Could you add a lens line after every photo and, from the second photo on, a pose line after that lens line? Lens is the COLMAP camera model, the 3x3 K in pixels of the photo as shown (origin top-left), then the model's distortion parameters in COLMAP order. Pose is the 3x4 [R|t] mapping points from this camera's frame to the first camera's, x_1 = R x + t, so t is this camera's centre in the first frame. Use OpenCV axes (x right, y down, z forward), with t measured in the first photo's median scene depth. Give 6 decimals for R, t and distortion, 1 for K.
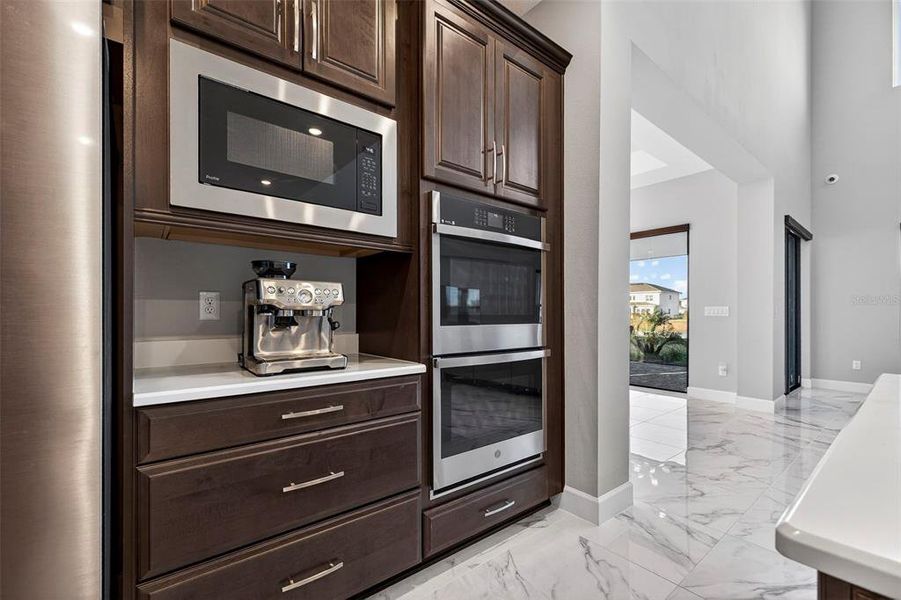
lens RADIAL K [[388.2, 0, 444.9], [0, 388.2, 316.2], [0, 0, 1]] dist [0.000838, -0.000023]
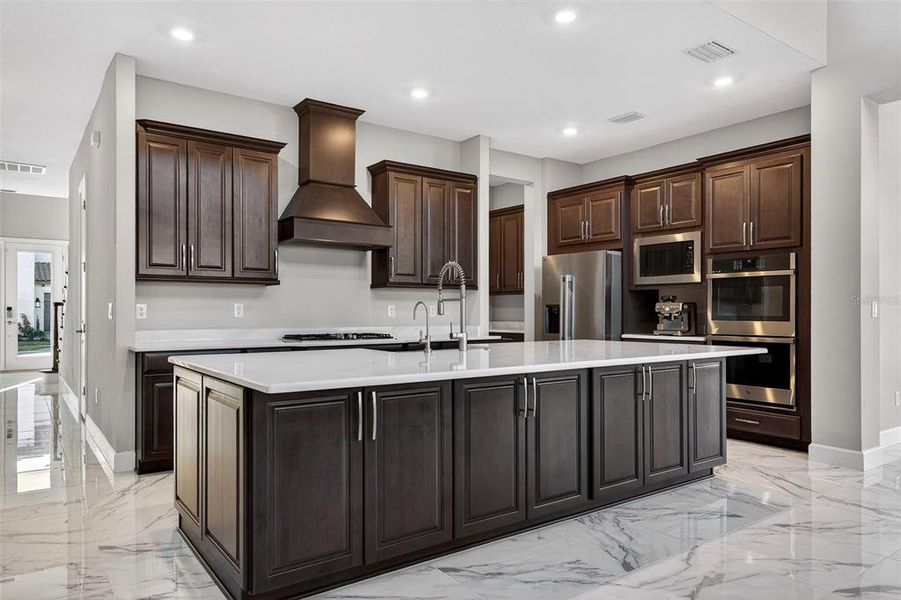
lens RADIAL K [[602.0, 0, 450.5], [0, 602.0, 300.0], [0, 0, 1]] dist [-0.000593, 0.000356]
pose [[-0.050096, -0.020192, -0.998540, 3.502427], [-0.005645, 0.999785, -0.019934, -0.015568], [0.998728, 0.004638, -0.050199, -0.302305]]
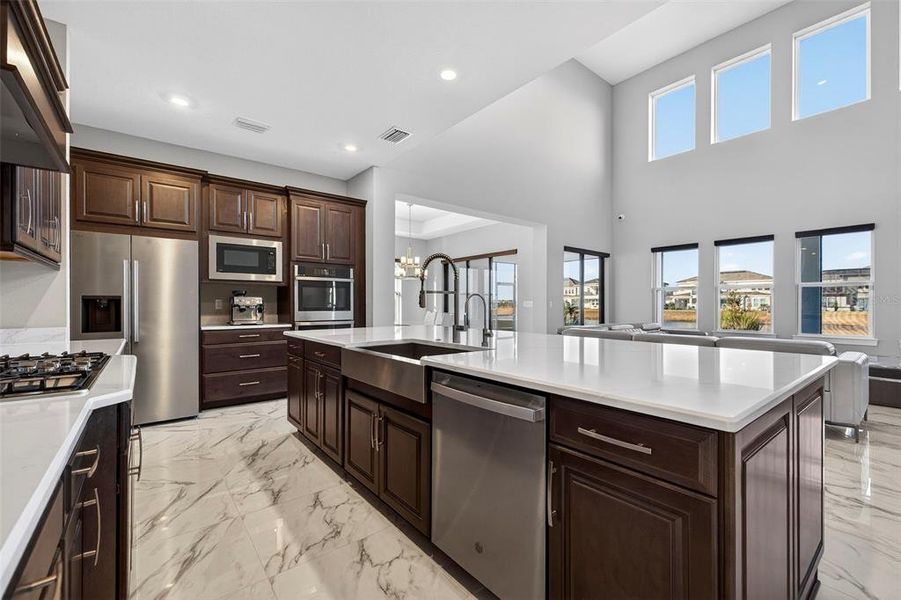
lens RADIAL K [[379.4, 0, 440.1], [0, 379.4, 304.5], [0, 0, 1]] dist [0.003044, 0.000095]
pose [[0.999879, -0.000177, -0.015565, 1.124264], [0.000101, 0.999988, -0.004851, -0.012560], [0.015566, 0.004849, 0.999867, -1.869313]]
